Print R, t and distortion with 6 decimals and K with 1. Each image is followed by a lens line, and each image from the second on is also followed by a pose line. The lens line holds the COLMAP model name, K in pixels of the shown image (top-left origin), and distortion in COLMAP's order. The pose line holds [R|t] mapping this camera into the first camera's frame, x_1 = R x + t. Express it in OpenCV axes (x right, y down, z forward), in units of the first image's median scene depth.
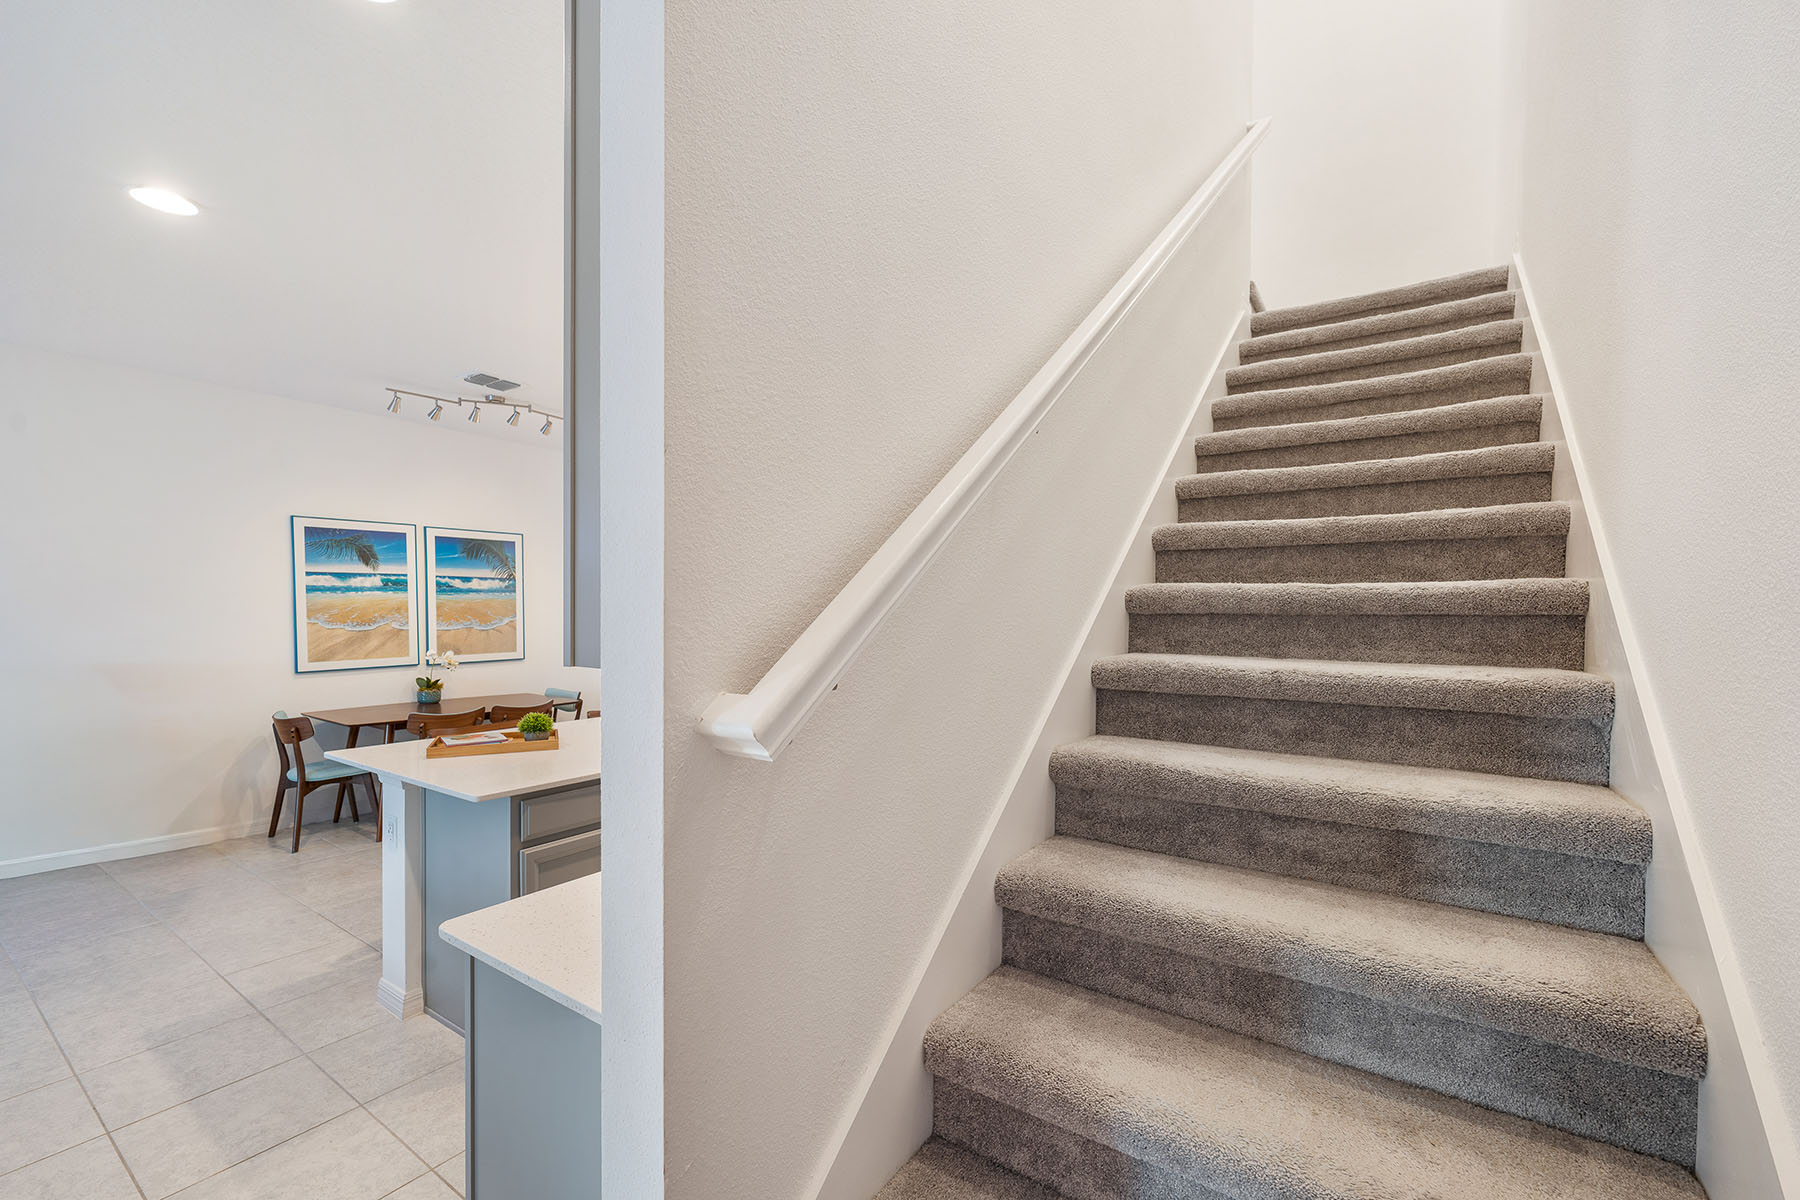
lens RADIAL K [[729.8, 0, 898.5], [0, 729.8, 628.0], [0, 0, 1]] dist [0.001141, -0.000758]
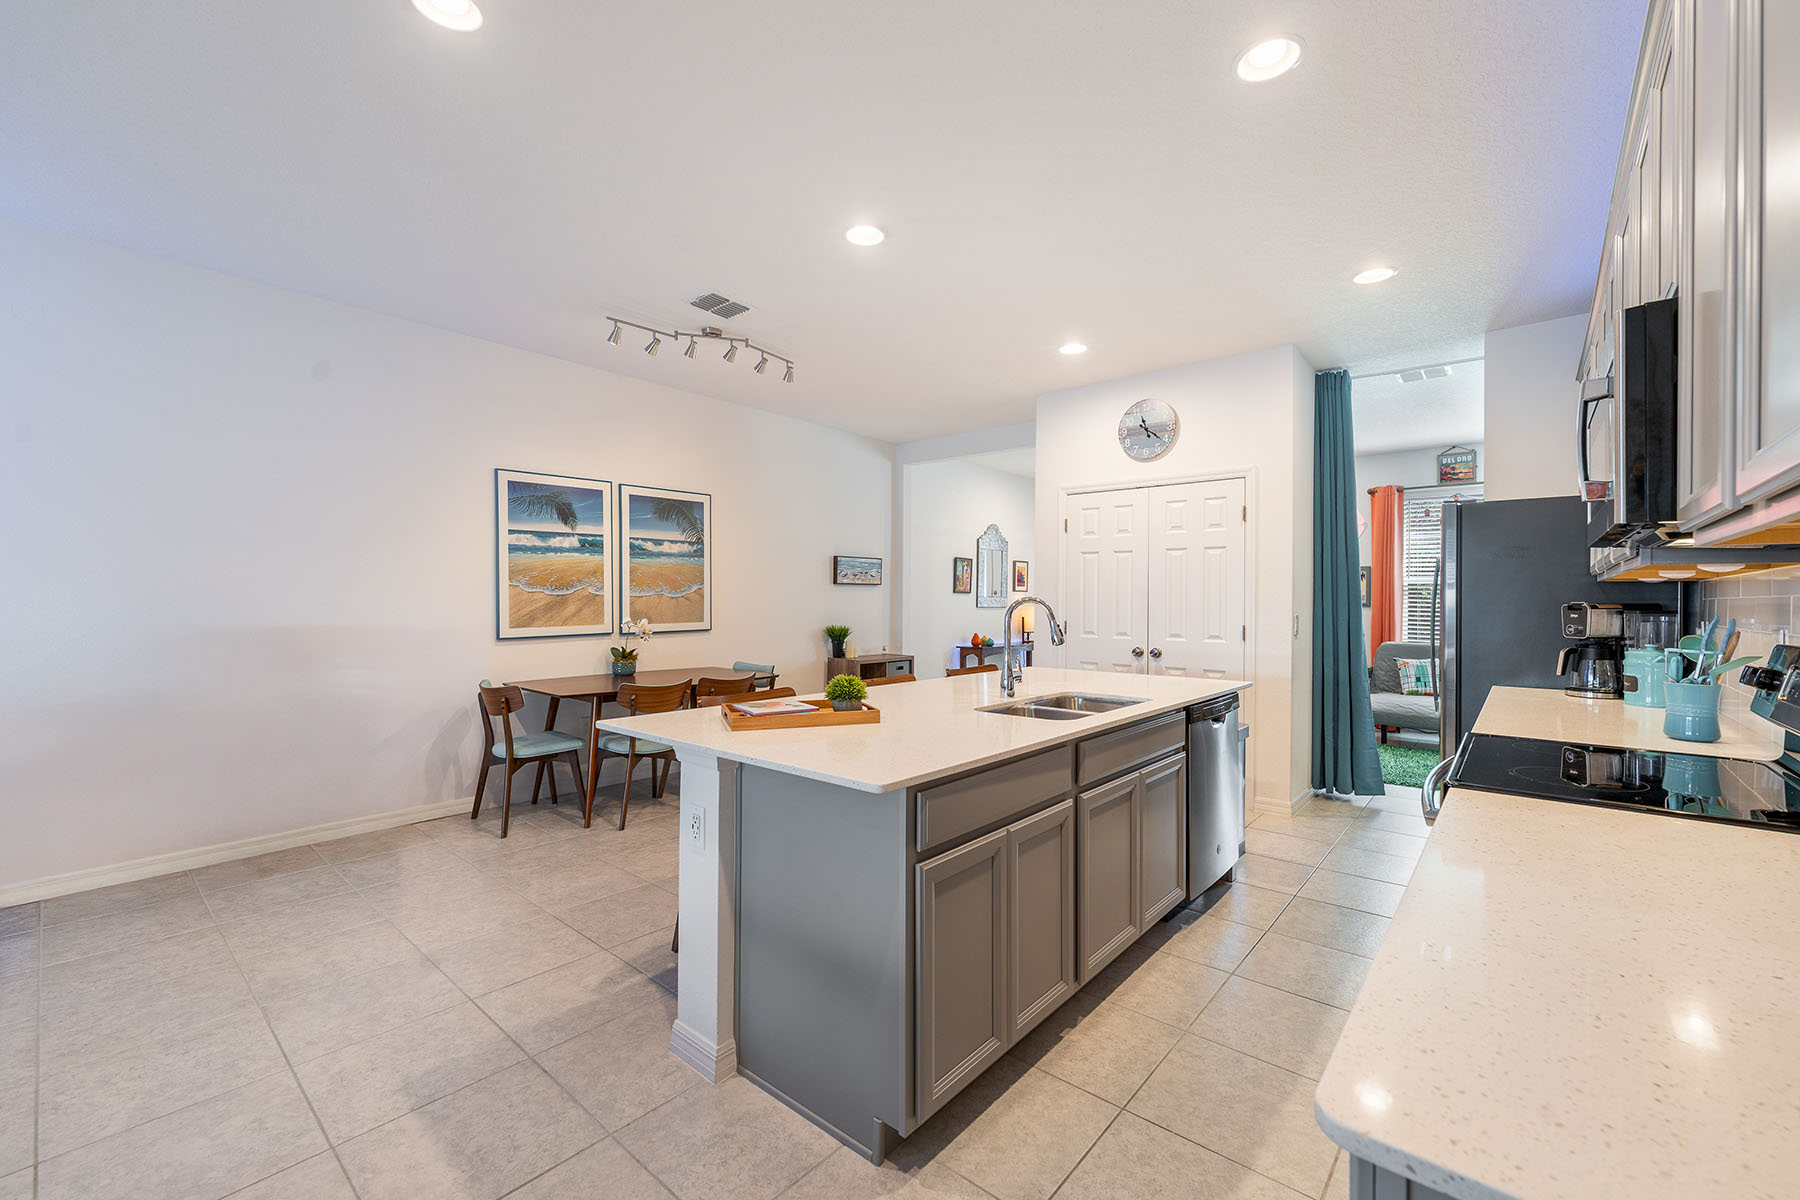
lens RADIAL K [[729.8, 0, 900.7], [0, 729.8, 599.3], [0, 0, 1]] dist [0.001141, -0.000758]
pose [[0.993062, -0.002176, -0.117571, -0.213584], [-0.000708, 0.999700, -0.024483, 0.033575], [0.117589, 0.024397, 0.992763, 0.145878]]
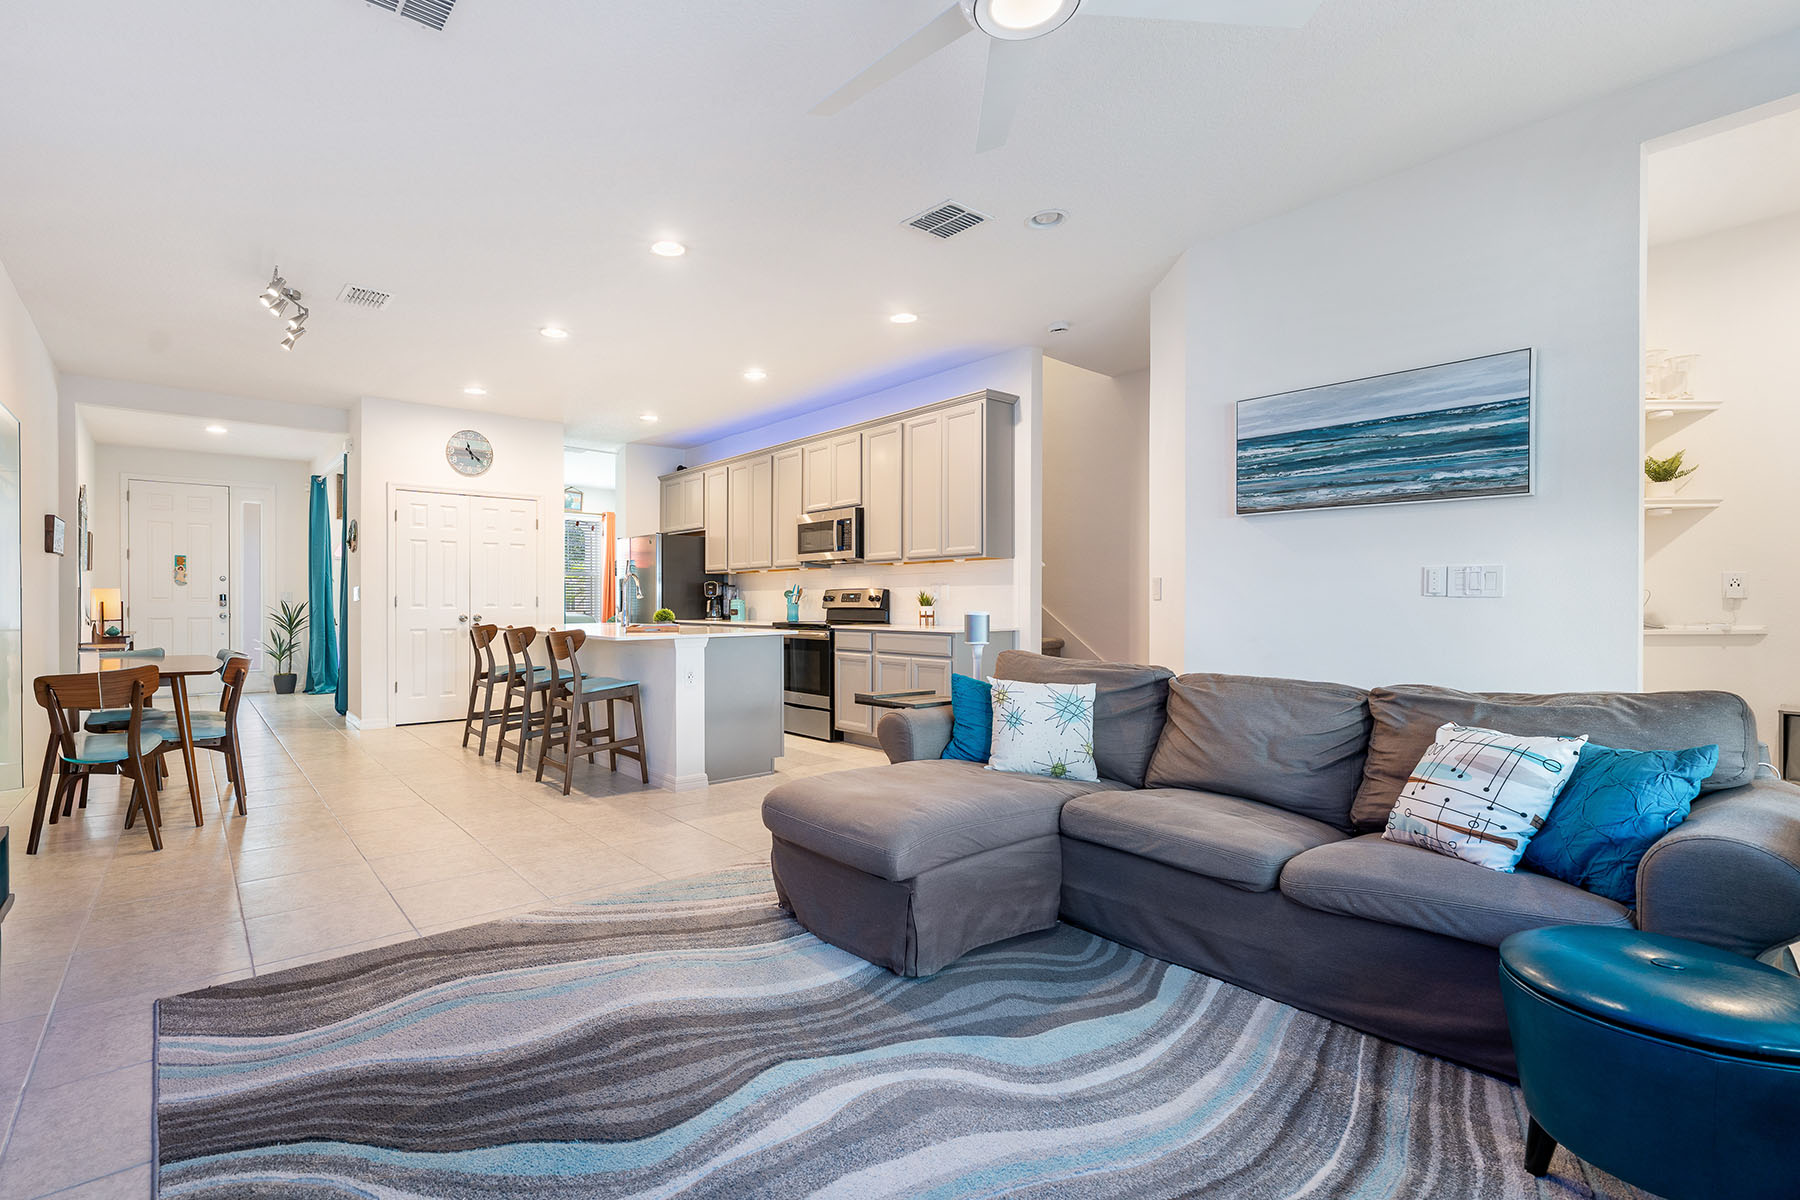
lens RADIAL K [[814.9, 0, 810.7], [0, 814.9, 604.2], [0, 0, 1]] dist [0.005035, -0.000039]
pose [[0.313220, -0.009813, 0.949630, -1.229090], [0.023785, 0.999714, 0.002485, 0.066736], [-0.949383, 0.021809, 0.313364, 0.108980]]
